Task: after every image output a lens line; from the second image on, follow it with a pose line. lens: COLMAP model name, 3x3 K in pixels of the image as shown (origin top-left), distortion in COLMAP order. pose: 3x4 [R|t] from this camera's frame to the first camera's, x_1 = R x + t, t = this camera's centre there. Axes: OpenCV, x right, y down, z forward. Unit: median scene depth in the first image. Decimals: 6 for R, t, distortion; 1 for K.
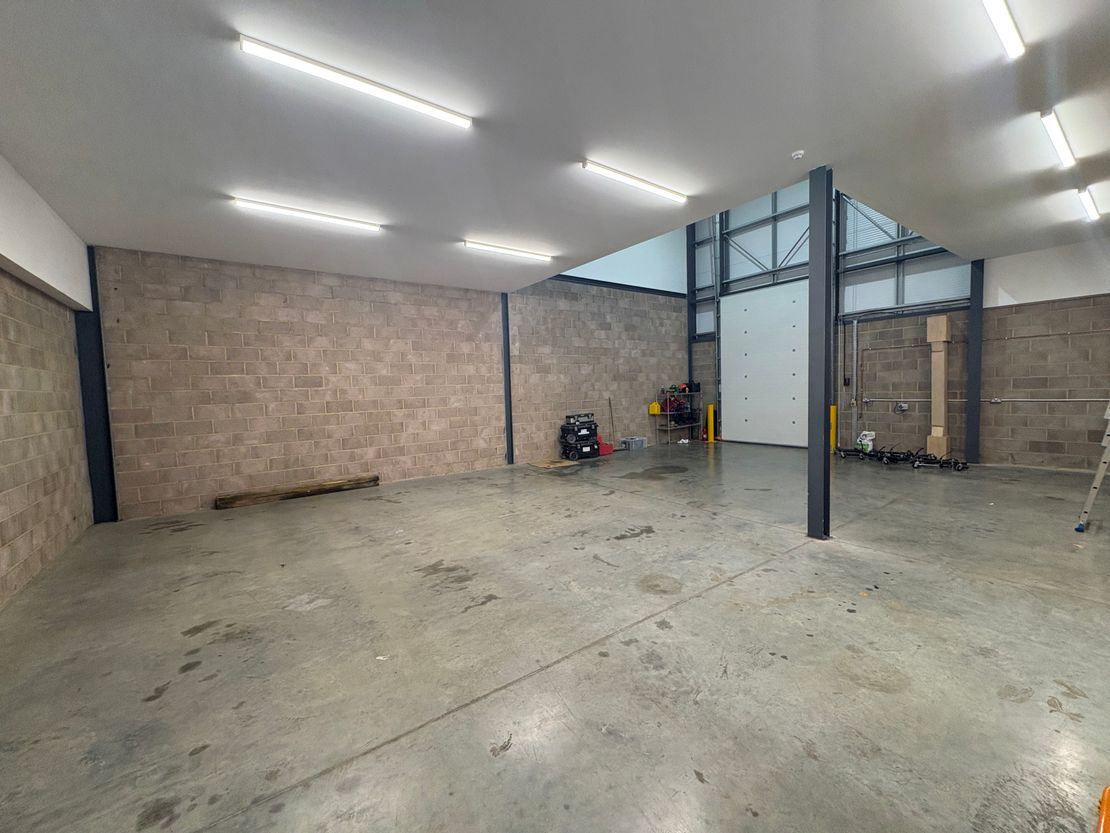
lens RADIAL K [[441.9, 0, 554.5], [0, 441.9, 416.5], [0, 0, 1]] dist [0.000200, 0.000081]
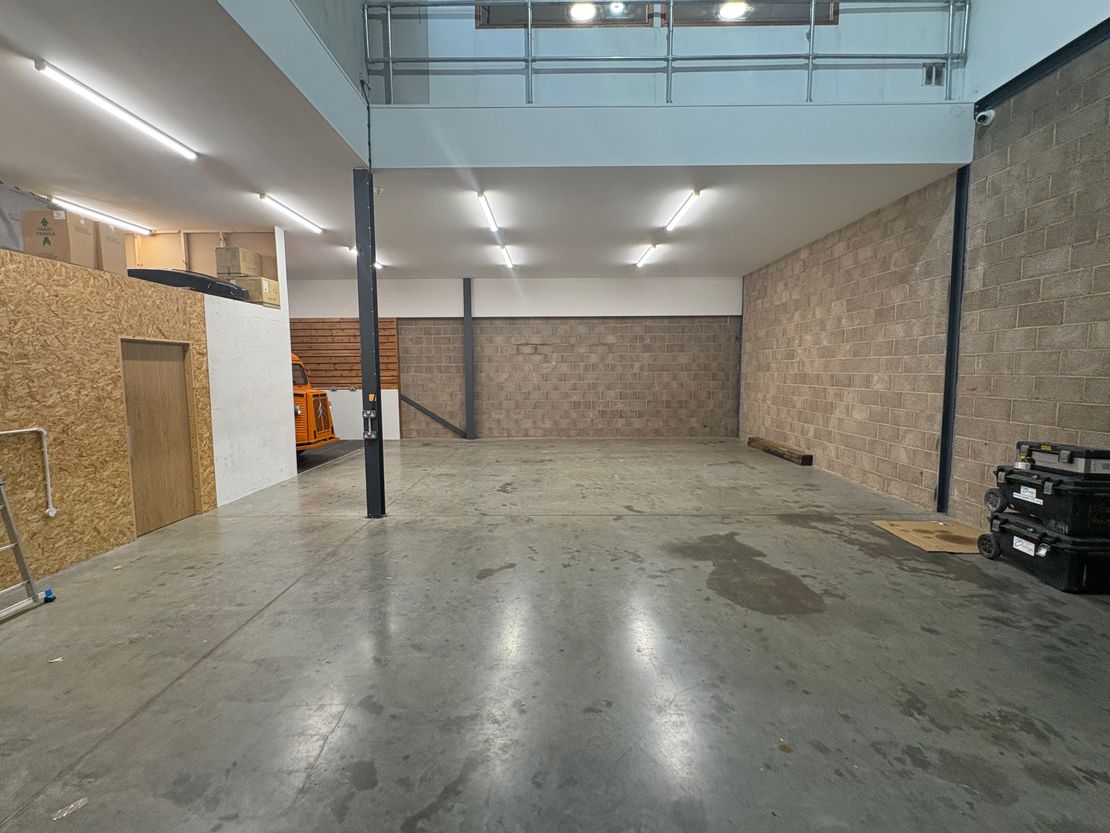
lens RADIAL K [[515.6, 0, 553.8], [0, 515.6, 416.8], [0, 0, 1]] dist [-0.002975, -0.000348]
pose [[-0.595246, 0.107139, -0.796368, 0.658942], [-0.025746, 0.988019, 0.152167, -0.083939], [0.803131, 0.111080, -0.585357, 1.029703]]
